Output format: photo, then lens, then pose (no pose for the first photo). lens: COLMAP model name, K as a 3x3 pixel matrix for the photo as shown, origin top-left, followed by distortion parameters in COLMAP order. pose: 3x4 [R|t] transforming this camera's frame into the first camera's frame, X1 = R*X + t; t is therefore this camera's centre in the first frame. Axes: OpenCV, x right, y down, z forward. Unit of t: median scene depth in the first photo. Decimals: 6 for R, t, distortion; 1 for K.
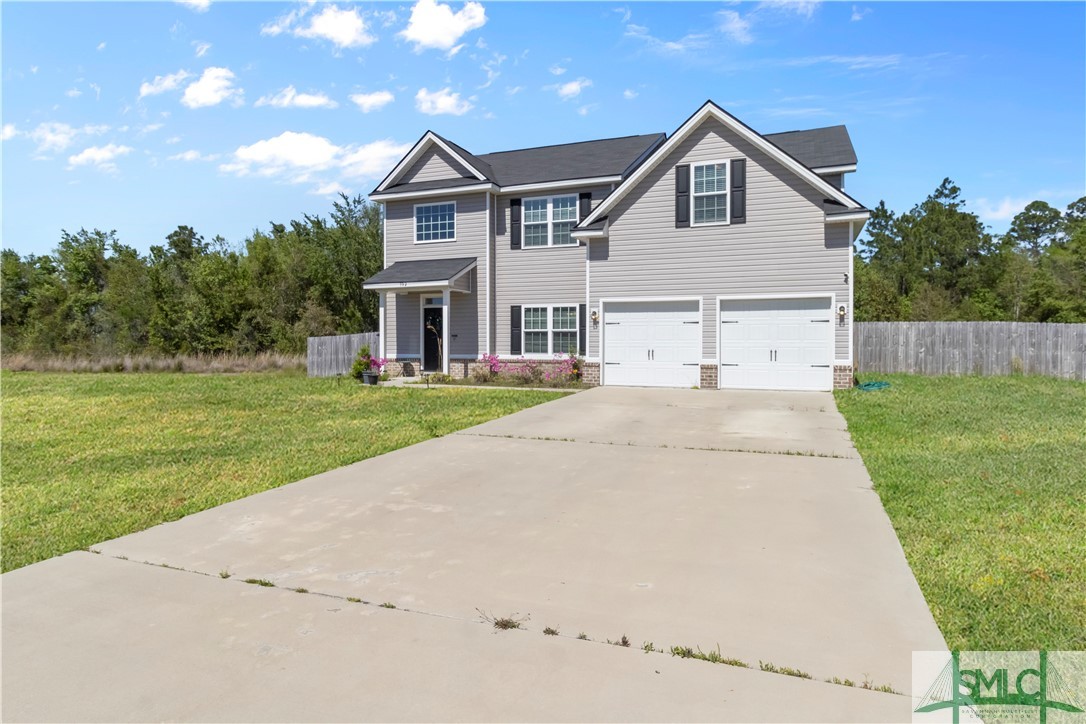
lens RADIAL K [[636.2, 0, 541.1], [0, 636.2, 359.4], [0, 0, 1]] dist [-0.003547, -0.003338]
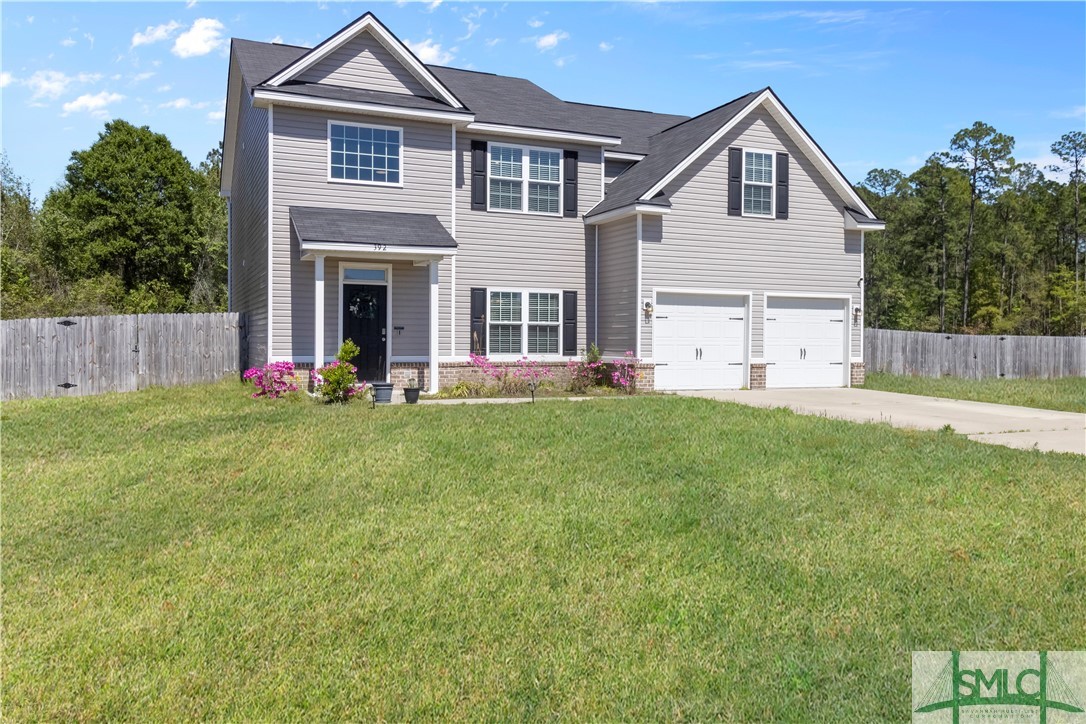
lens RADIAL K [[885.7, 0, 542.0], [0, 885.7, 363.8], [0, 0, 1]] dist [0.001795, 0.001044]
pose [[0.695568, -0.012558, 0.718350, -0.735298], [0.013639, 0.999898, 0.004273, -0.001458], [-0.718330, 0.006826, 0.695669, 0.252487]]
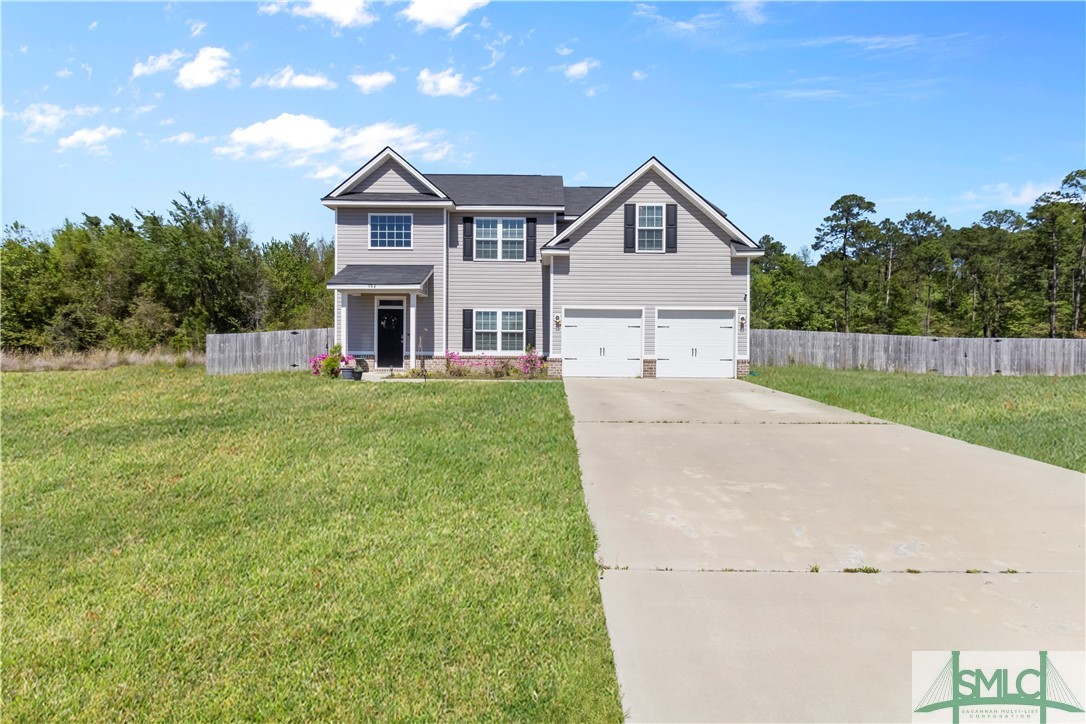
lens RADIAL K [[511.3, 0, 545.3], [0, 511.3, 352.1], [0, 0, 1]] dist [0.004250, 0.001684]
pose [[0.927687, -0.000637, 0.373358, -0.262865], [0.003024, 0.999979, -0.005809, -0.000818], [-0.373347, 0.006518, 0.927669, 0.087232]]
